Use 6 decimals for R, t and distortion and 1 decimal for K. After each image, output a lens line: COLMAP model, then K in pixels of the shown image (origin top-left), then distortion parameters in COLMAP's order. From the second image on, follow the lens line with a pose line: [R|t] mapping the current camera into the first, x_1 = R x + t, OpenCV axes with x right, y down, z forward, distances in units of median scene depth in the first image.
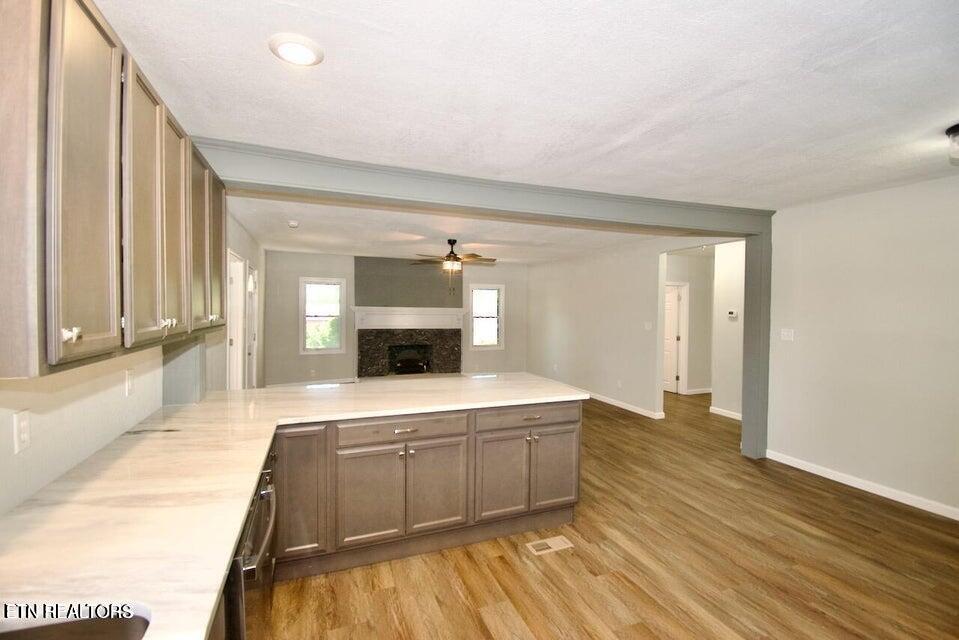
lens RADIAL K [[420.9, 0, 480.9], [0, 420.9, 316.6], [0, 0, 1]] dist [0.027770, -0.028335]
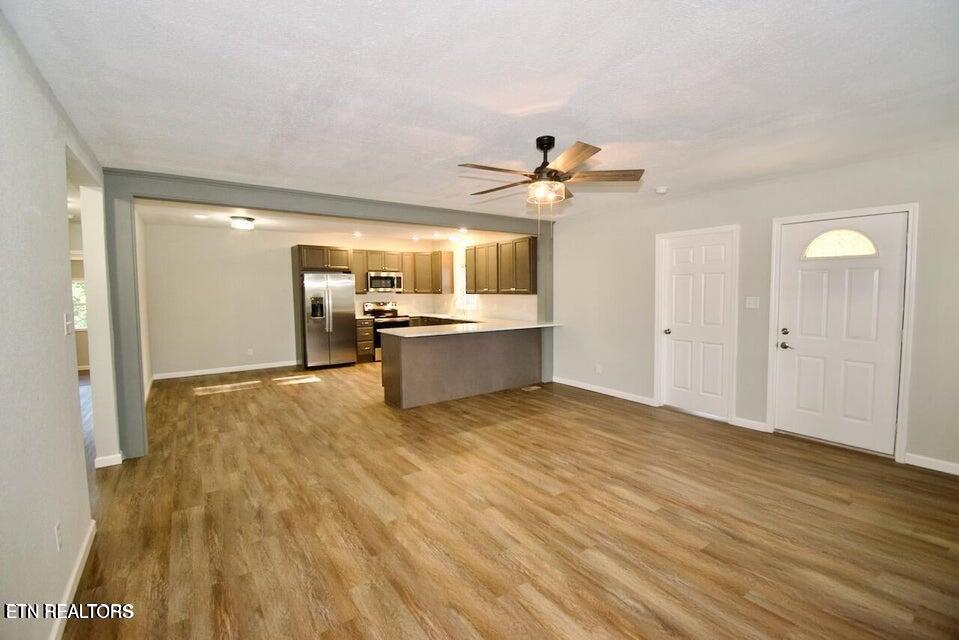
lens RADIAL K [[420.9, 0, 480.9], [0, 420.9, 316.6], [0, 0, 1]] dist [0.027770, -0.028335]
pose [[-0.970973, 0.013428, -0.238812, 0.087834], [-0.005474, 0.996914, 0.078312, -0.012182], [0.239127, 0.077346, -0.967903, 1.060423]]
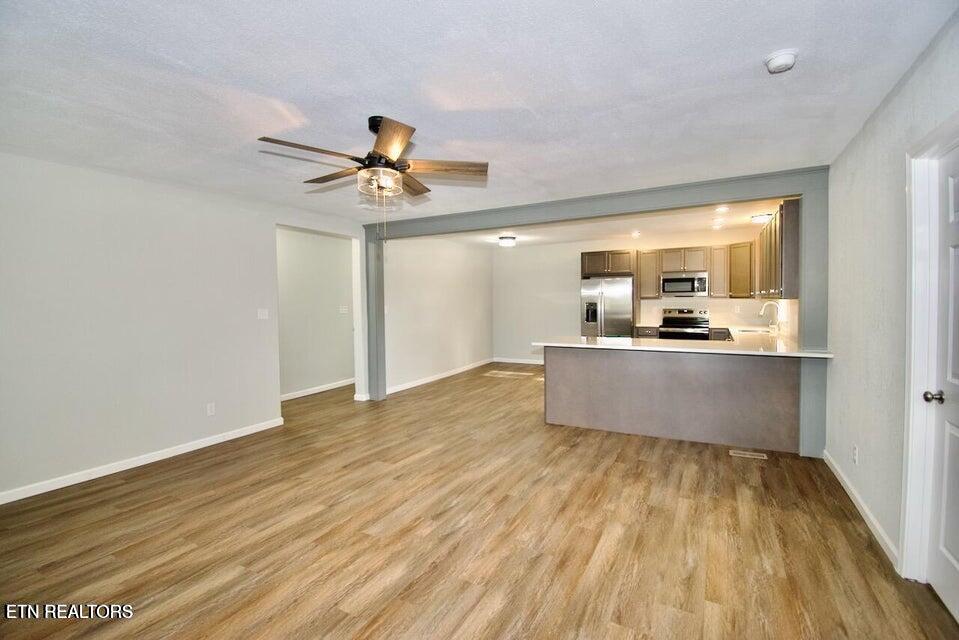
lens RADIAL K [[420.9, 0, 480.9], [0, 420.9, 316.6], [0, 0, 1]] dist [0.027770, -0.028335]
pose [[-0.645571, -0.027952, 0.763189, -0.335017], [0.021390, 0.998276, 0.054656, -0.005620], [-0.763401, 0.051609, -0.643860, 0.869317]]
